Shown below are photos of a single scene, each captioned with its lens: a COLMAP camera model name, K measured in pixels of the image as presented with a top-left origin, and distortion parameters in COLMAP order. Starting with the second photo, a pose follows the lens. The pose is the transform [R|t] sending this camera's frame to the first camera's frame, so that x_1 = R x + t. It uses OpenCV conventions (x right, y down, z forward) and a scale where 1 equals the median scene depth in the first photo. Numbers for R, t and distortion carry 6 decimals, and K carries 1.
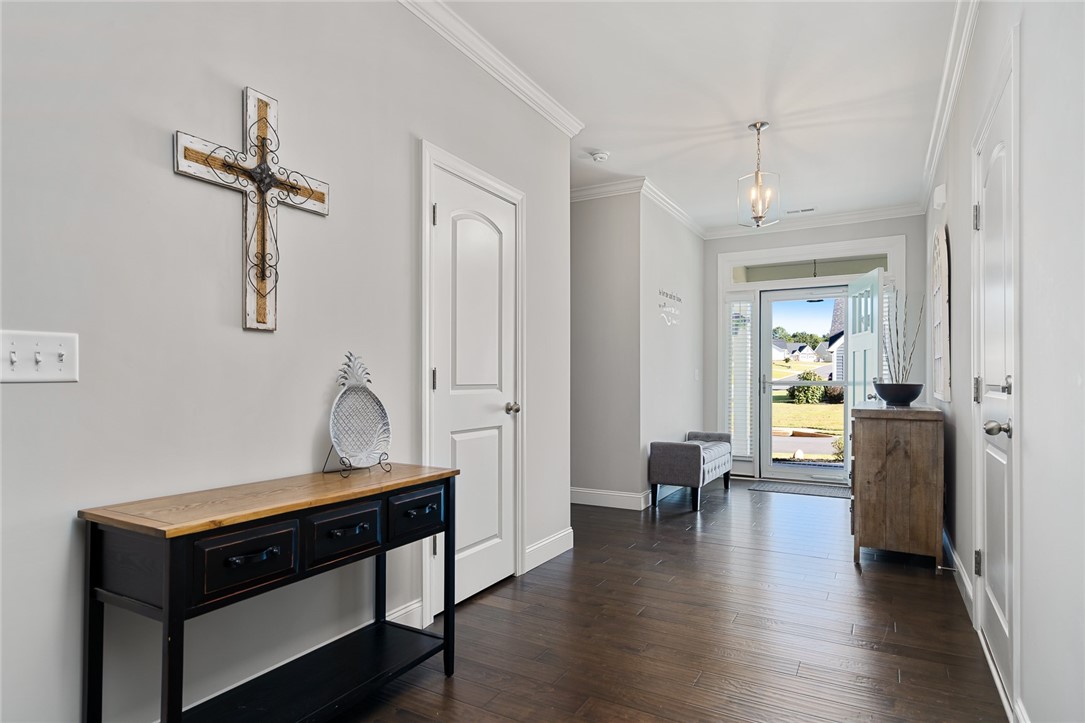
lens RADIAL K [[595.2, 0, 543.6], [0, 595.2, 369.3], [0, 0, 1]] dist [0.000150, 0.000007]
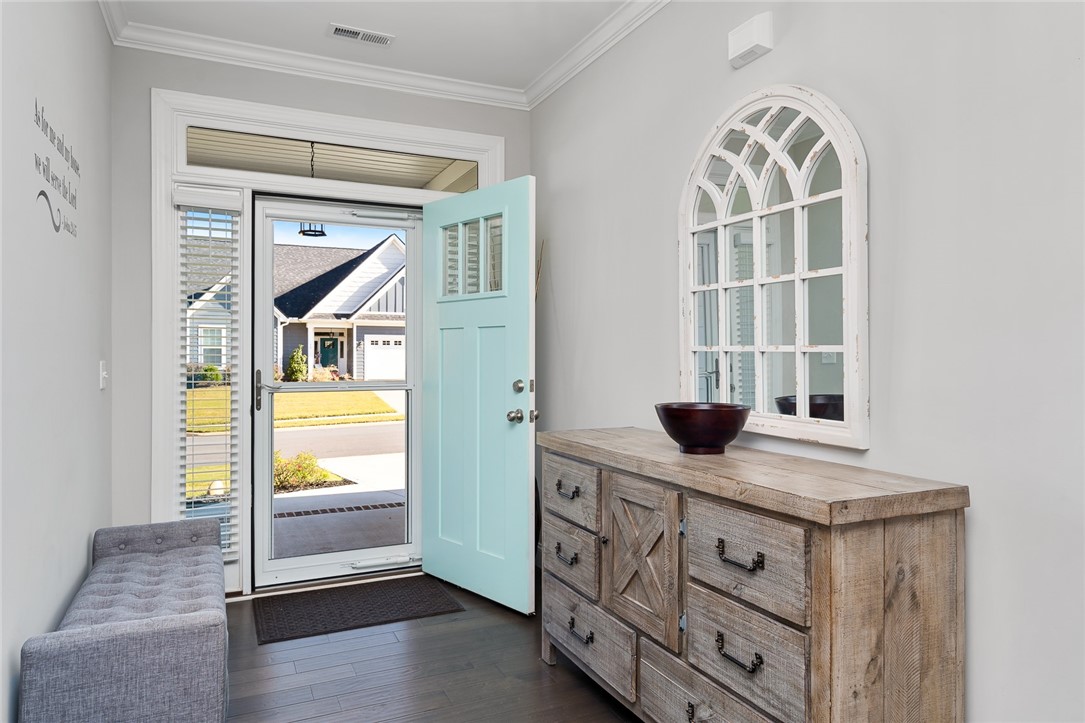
lens RADIAL K [[697.3, 0, 543.0], [0, 697.3, 358.0], [0, 0, 1]] dist [-0.001172, -0.000449]
pose [[0.566678, -0.005072, 0.823924, 0.080331], [-0.013808, 0.999782, 0.015651, -0.024014], [-0.823823, -0.020246, 0.566485, 0.933050]]
